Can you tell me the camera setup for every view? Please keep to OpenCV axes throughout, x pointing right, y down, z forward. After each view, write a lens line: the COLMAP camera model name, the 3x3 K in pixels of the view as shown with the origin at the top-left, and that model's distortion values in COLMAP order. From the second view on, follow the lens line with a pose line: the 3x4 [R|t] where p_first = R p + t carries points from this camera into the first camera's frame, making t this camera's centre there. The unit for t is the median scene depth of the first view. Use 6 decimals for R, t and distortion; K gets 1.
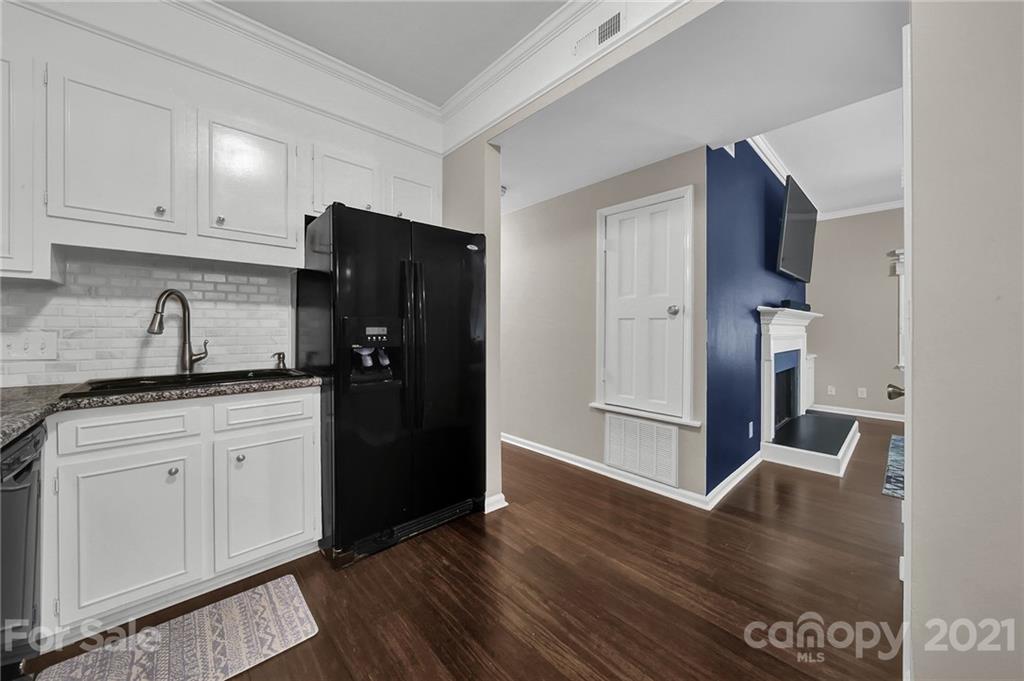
lens RADIAL K [[366.3, 0, 509.7], [0, 366.3, 334.0], [0, 0, 1]] dist [0.000096, -0.000153]
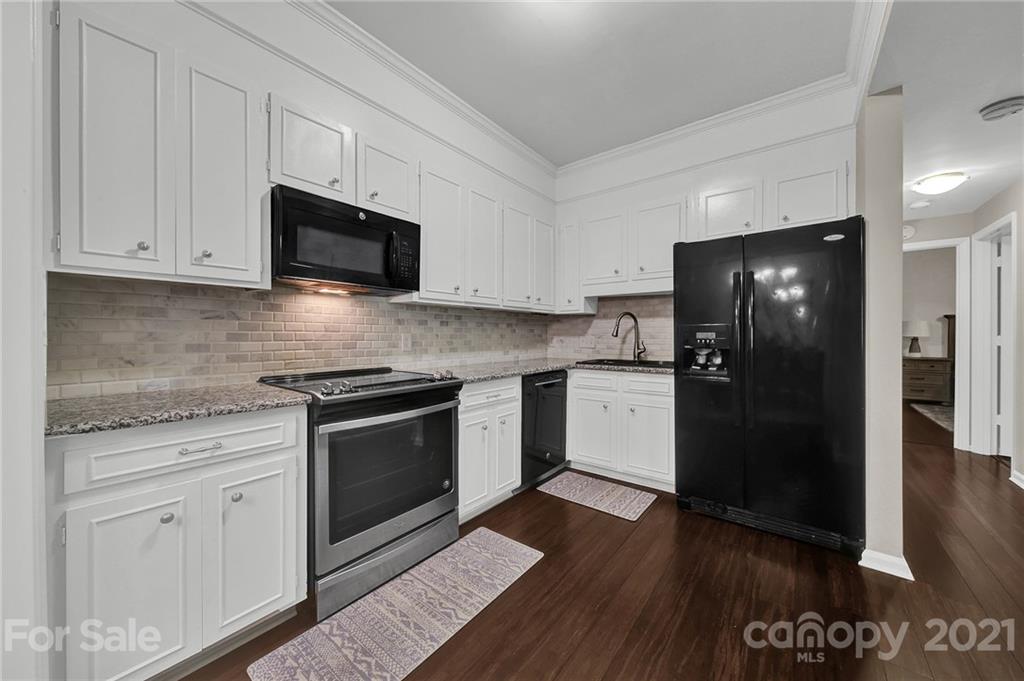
lens RADIAL K [[366.3, 0, 515.0], [0, 366.3, 337.8], [0, 0, 1]] dist [0.000096, -0.000153]
pose [[0.163556, 0.008656, -0.986496, 0.743828], [-0.009272, 0.999931, 0.007236, -0.003328], [0.986490, 0.007964, 0.163625, 0.154895]]
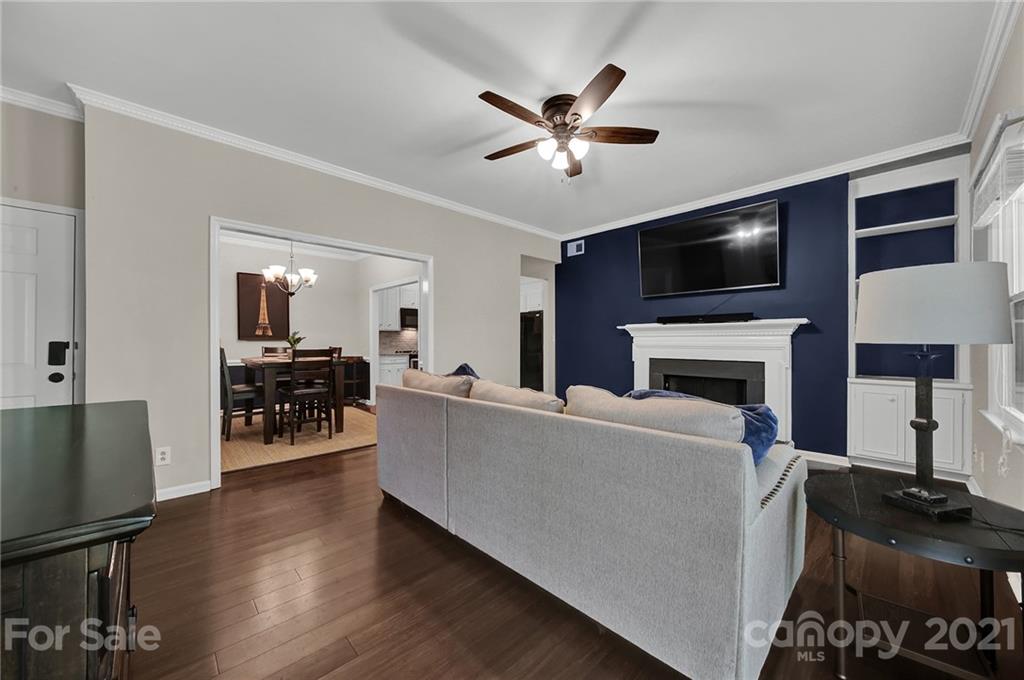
lens RADIAL K [[374.8, 0, 510.9], [0, 374.8, 340.0], [0, 0, 1]] dist [-0.001318, -0.000020]
pose [[0.035603, 0.000109, -0.999366, 3.923845], [-0.007701, 0.999970, -0.000166, -0.016474], [0.999336, 0.007702, 0.035602, 0.781718]]
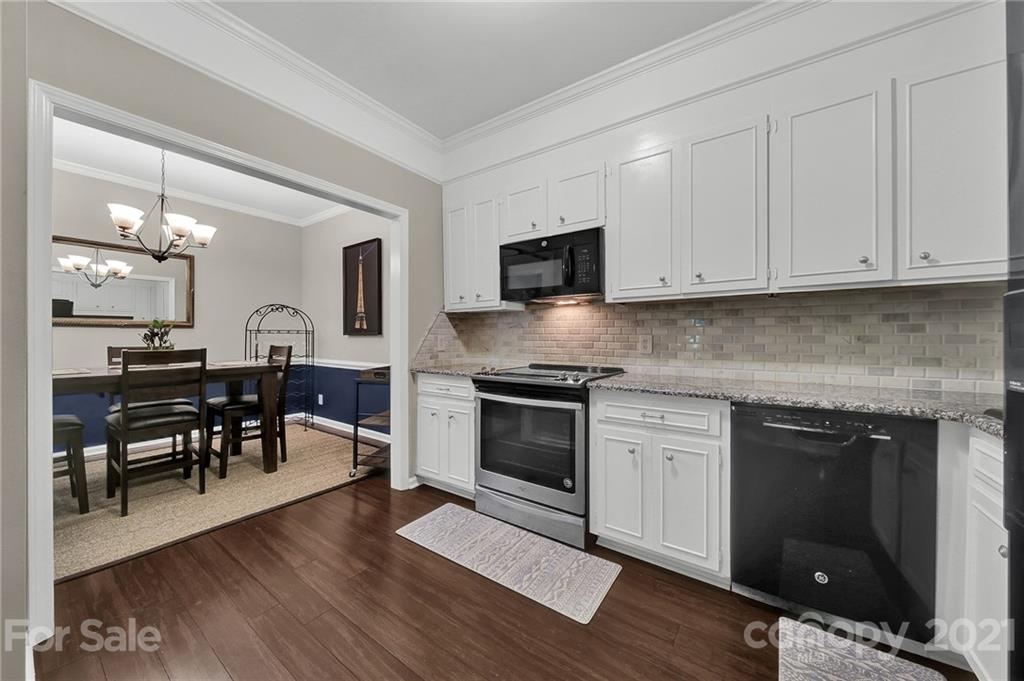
lens RADIAL K [[366.3, 0, 509.0], [0, 366.3, 340.3], [0, 0, 1]] dist [0.000096, -0.000153]
pose [[-0.979143, 0.002923, -0.203151, 0.045285], [-0.000469, 0.999861, 0.016645, -0.008879], [0.203172, 0.016394, -0.979006, 1.165793]]
